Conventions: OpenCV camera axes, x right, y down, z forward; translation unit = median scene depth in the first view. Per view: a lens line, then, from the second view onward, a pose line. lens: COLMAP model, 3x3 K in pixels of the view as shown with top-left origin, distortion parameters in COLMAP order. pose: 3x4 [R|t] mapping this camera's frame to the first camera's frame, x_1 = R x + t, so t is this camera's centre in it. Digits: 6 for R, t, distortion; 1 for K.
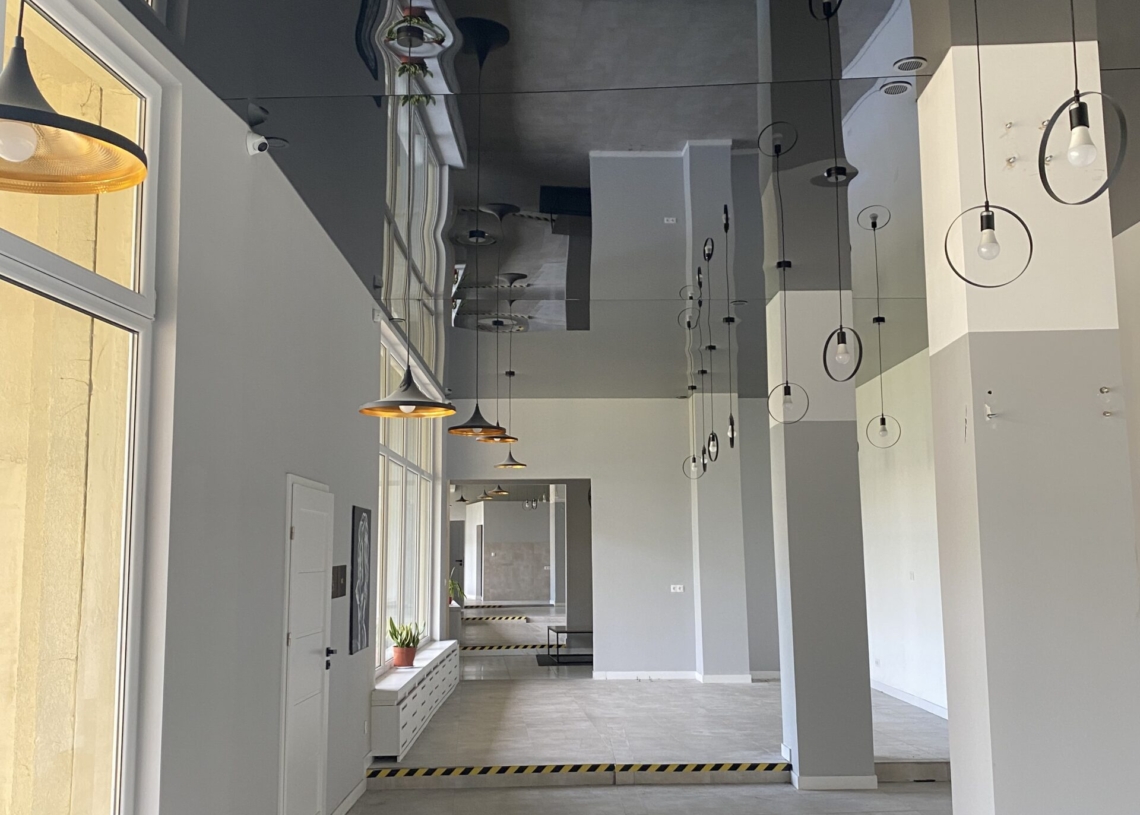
lens RADIAL K [[1169.1, 0, 570.0], [0, 1169.1, 407.5], [0, 0, 1]] dist [0.115458, -0.012999]
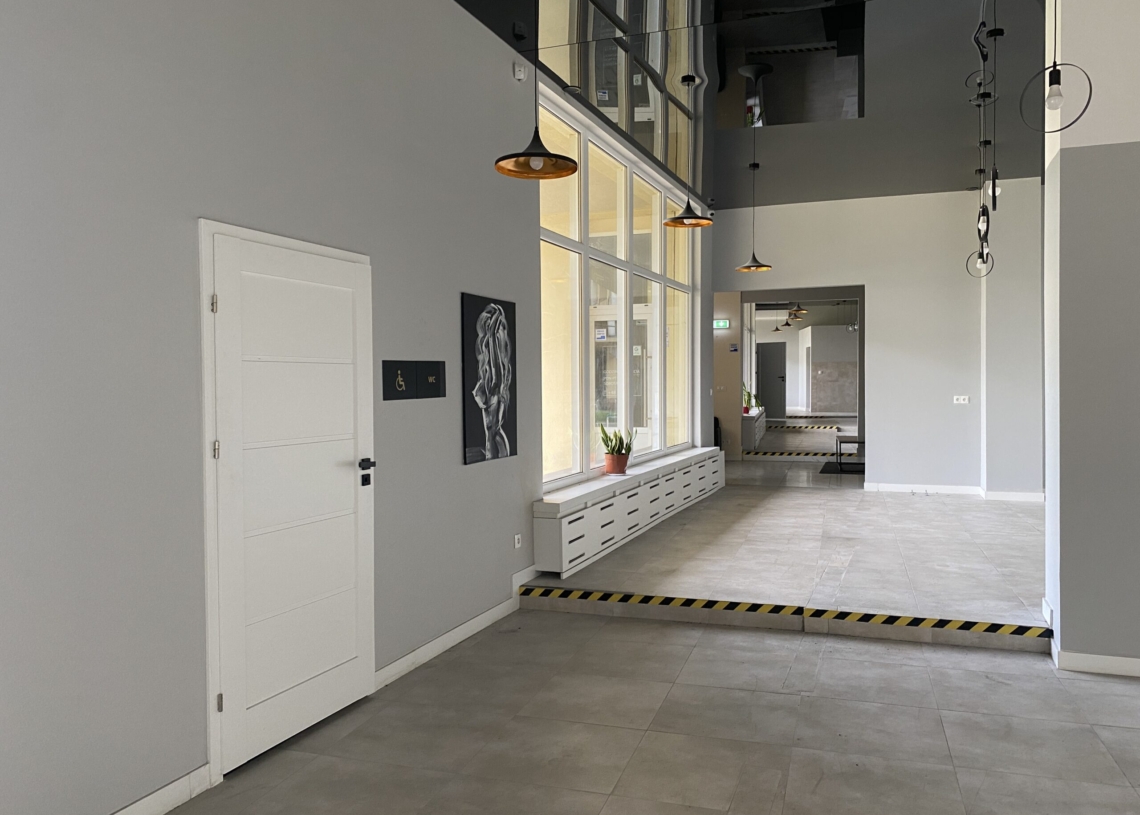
lens RADIAL K [[878.9, 0, 570.0], [0, 878.9, 407.5], [0, 0, 1]] dist [0.054053, -0.086673]
pose [[0.926413, 0.010603, -0.376359, 0.089492], [0.048782, 0.987798, 0.147906, 0.054769], [0.373335, -0.155382, 0.914592, 0.318698]]
